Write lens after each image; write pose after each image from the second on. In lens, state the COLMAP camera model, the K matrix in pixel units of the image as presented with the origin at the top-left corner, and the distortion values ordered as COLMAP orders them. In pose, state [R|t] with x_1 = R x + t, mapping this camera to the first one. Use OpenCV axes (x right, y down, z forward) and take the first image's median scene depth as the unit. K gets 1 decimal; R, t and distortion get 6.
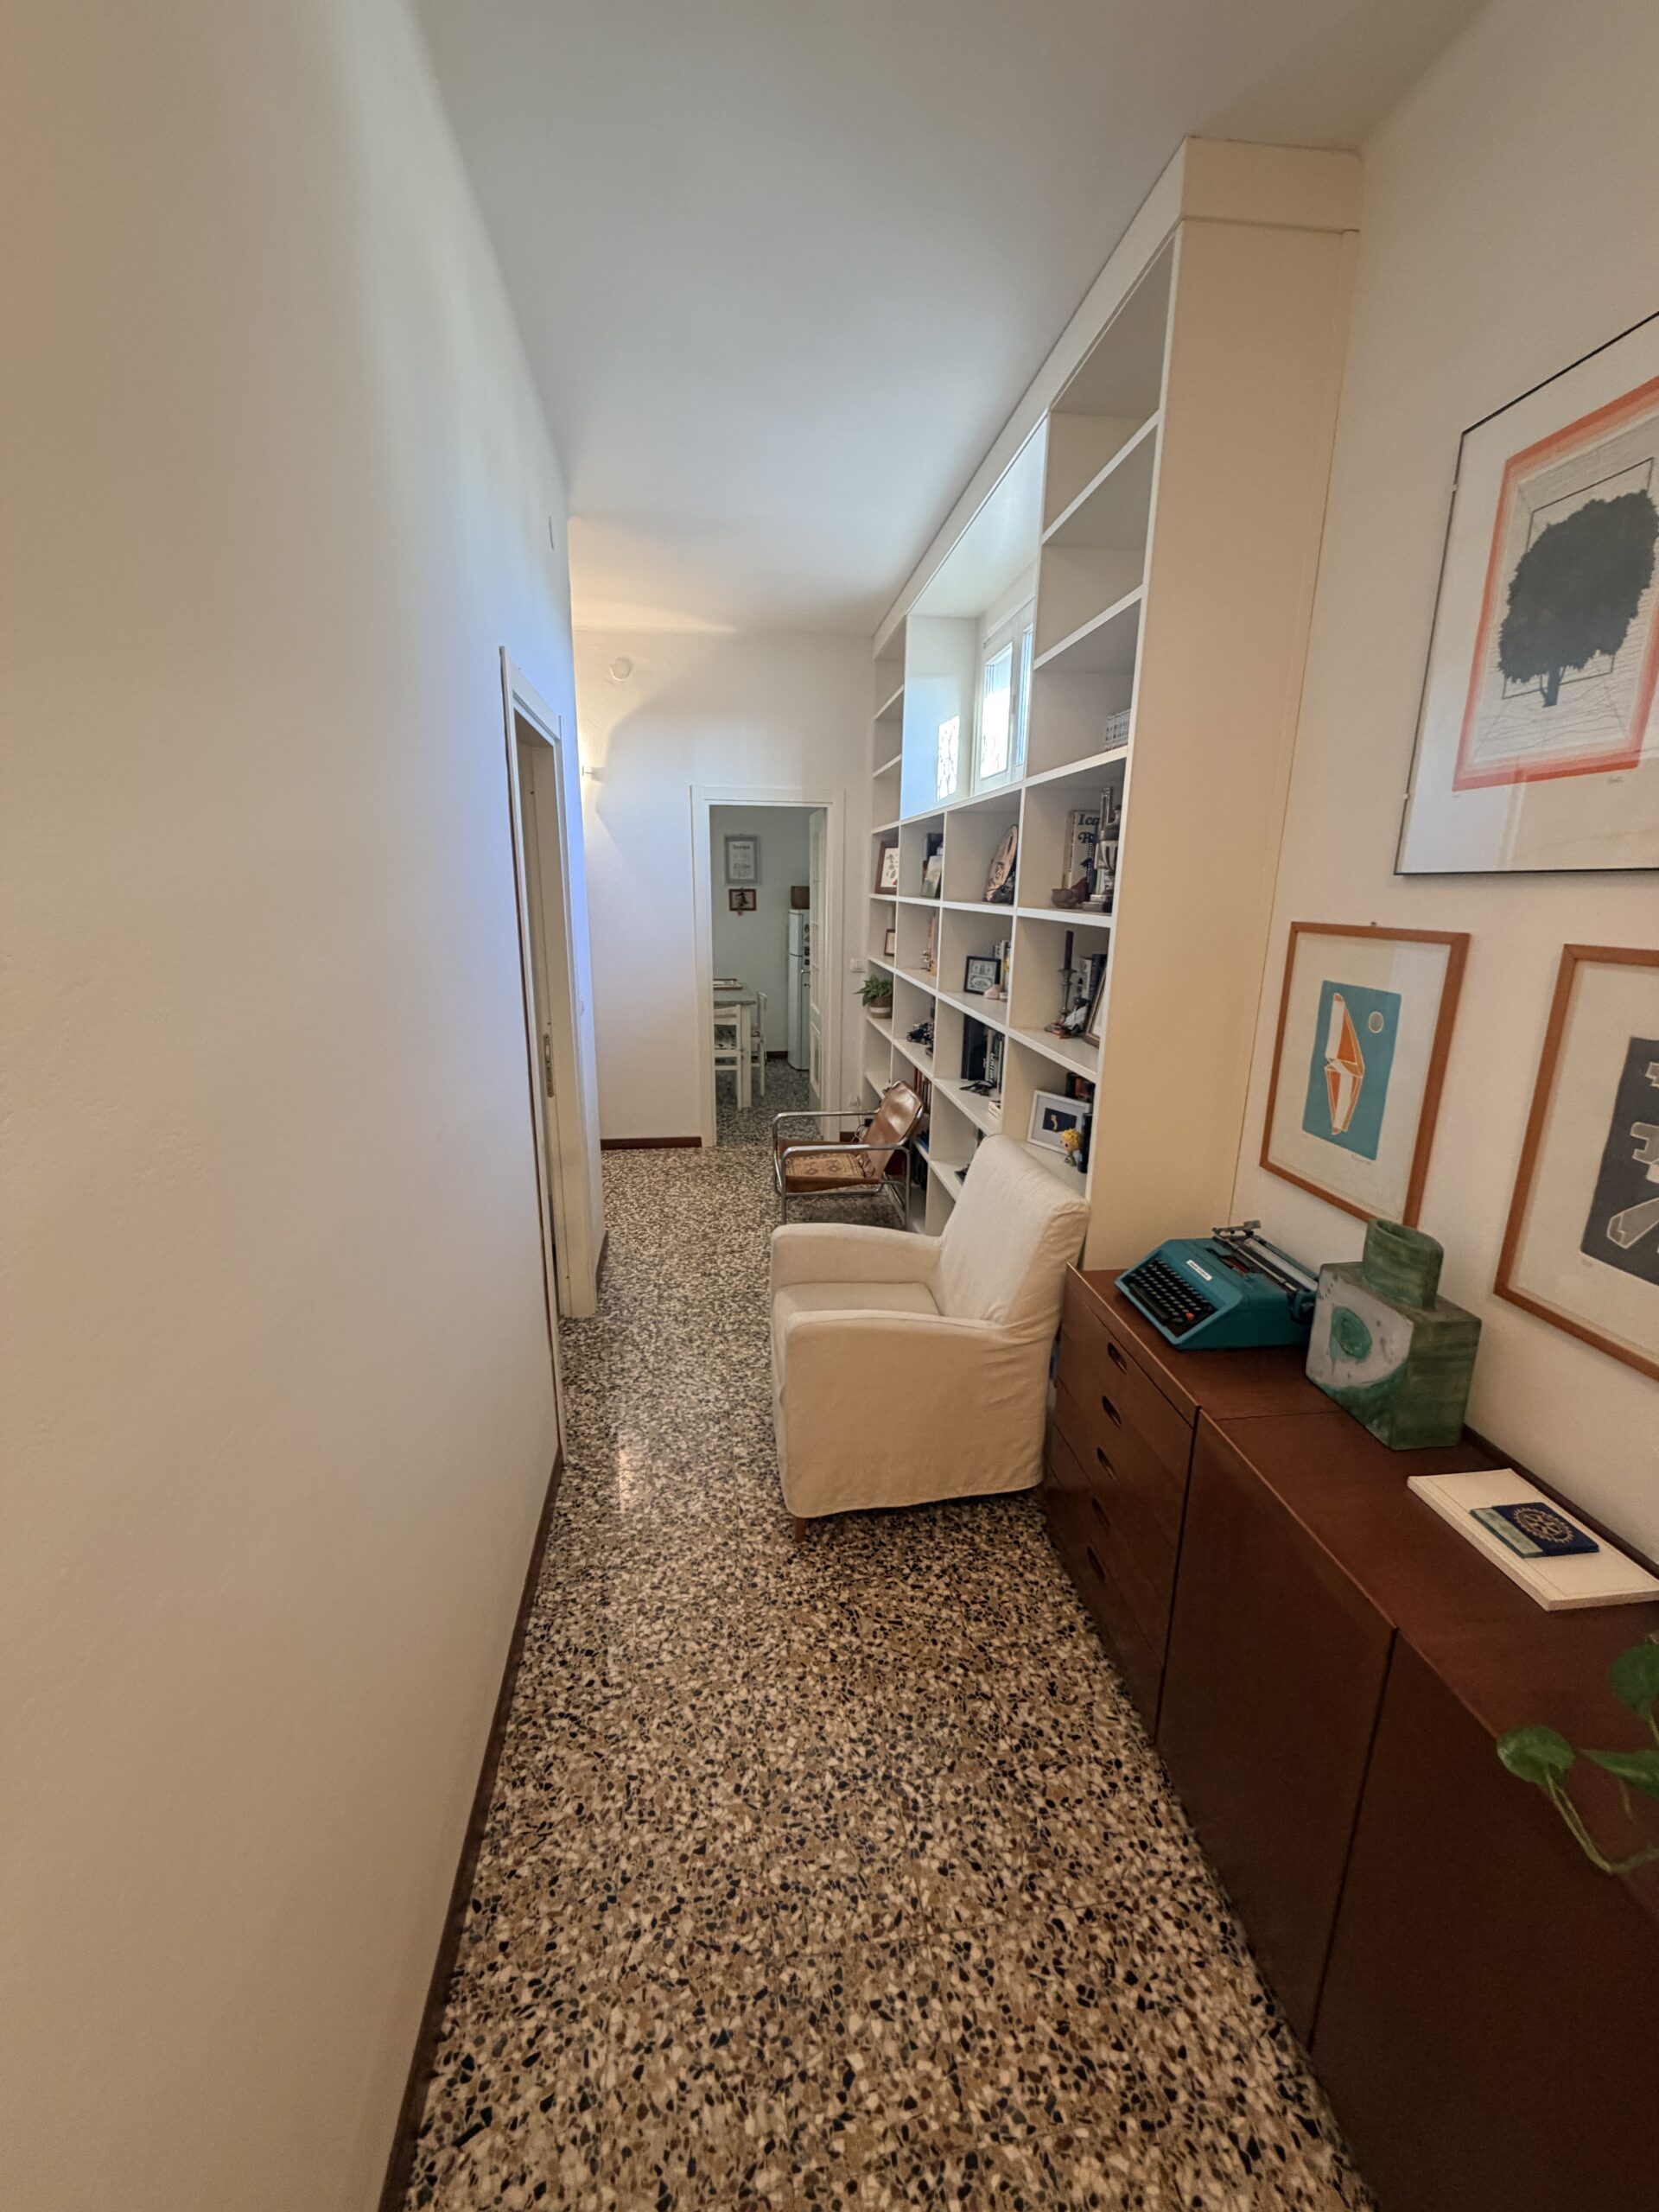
lens RADIAL K [[877.6, 0, 830.1], [0, 877.6, 1103.1], [0, 0, 1]] dist [0.000327, 0.000254]
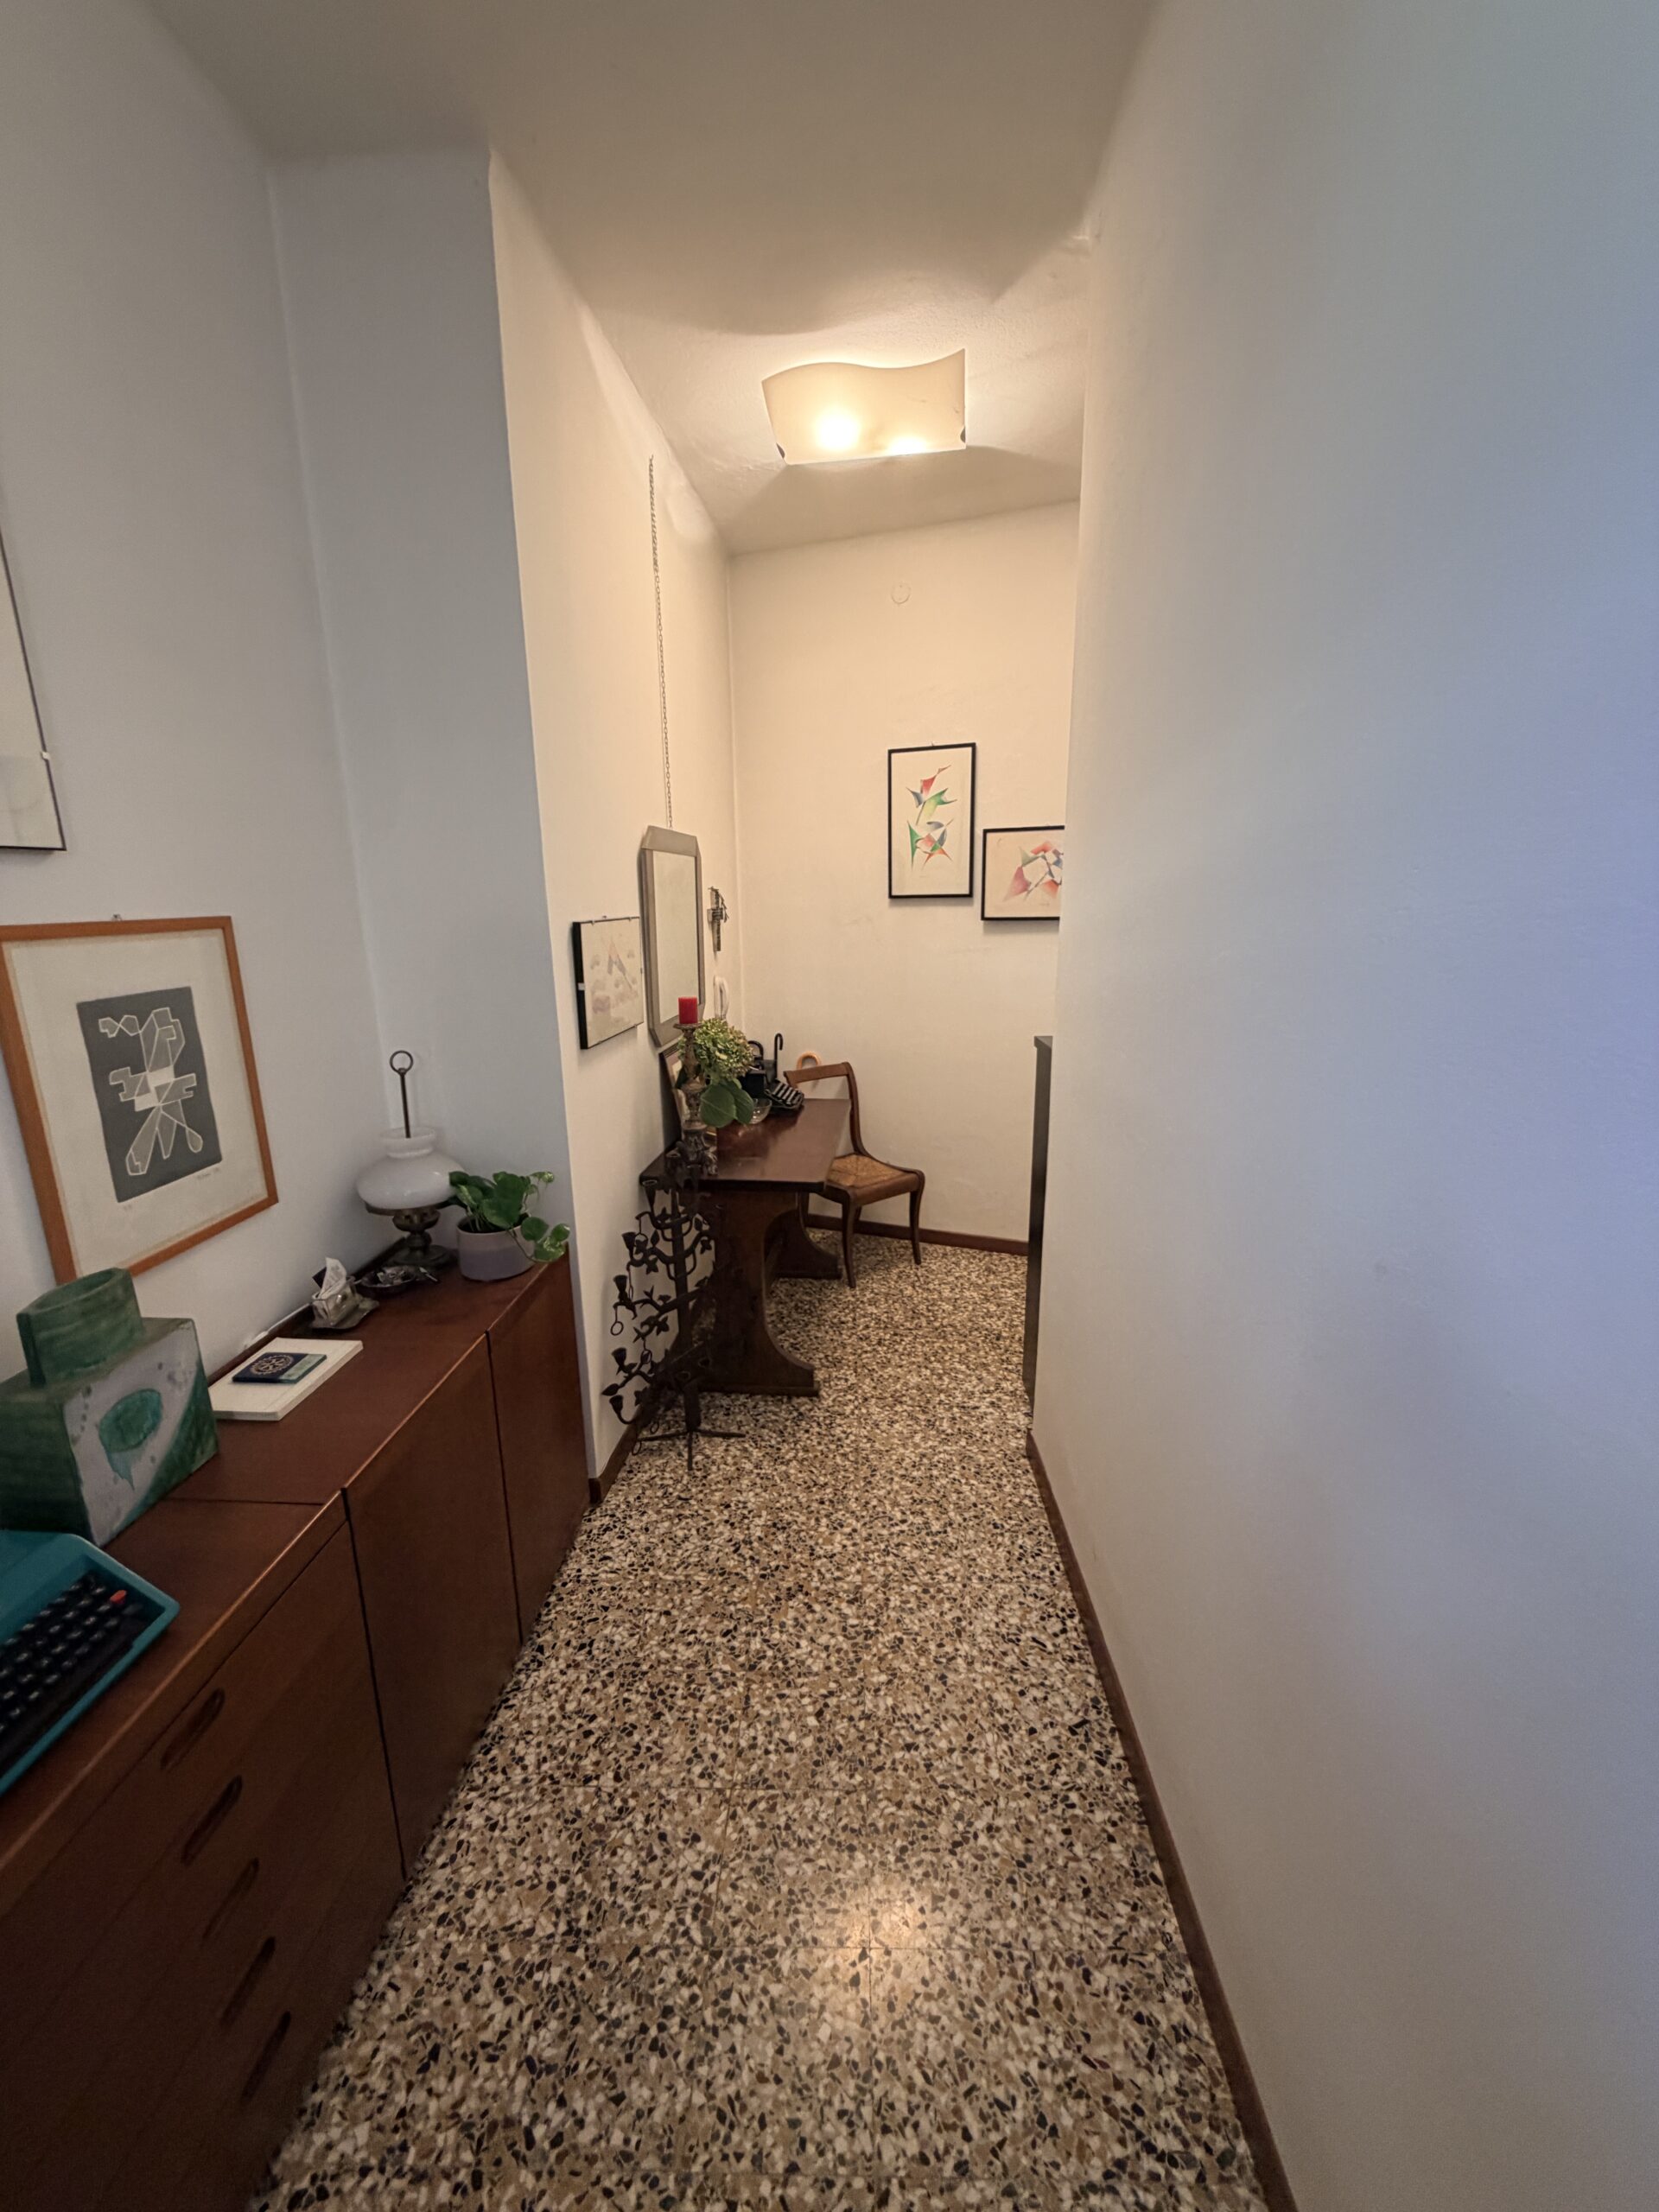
lens RADIAL K [[877.6, 0, 830.1], [0, 877.6, 1103.1], [0, 0, 1]] dist [0.000327, 0.000254]
pose [[-0.984211, -0.042419, 0.171843, -0.164284], [0.042675, 0.885350, 0.462963, -0.345337], [-0.171780, 0.462987, -0.869560, 1.477414]]
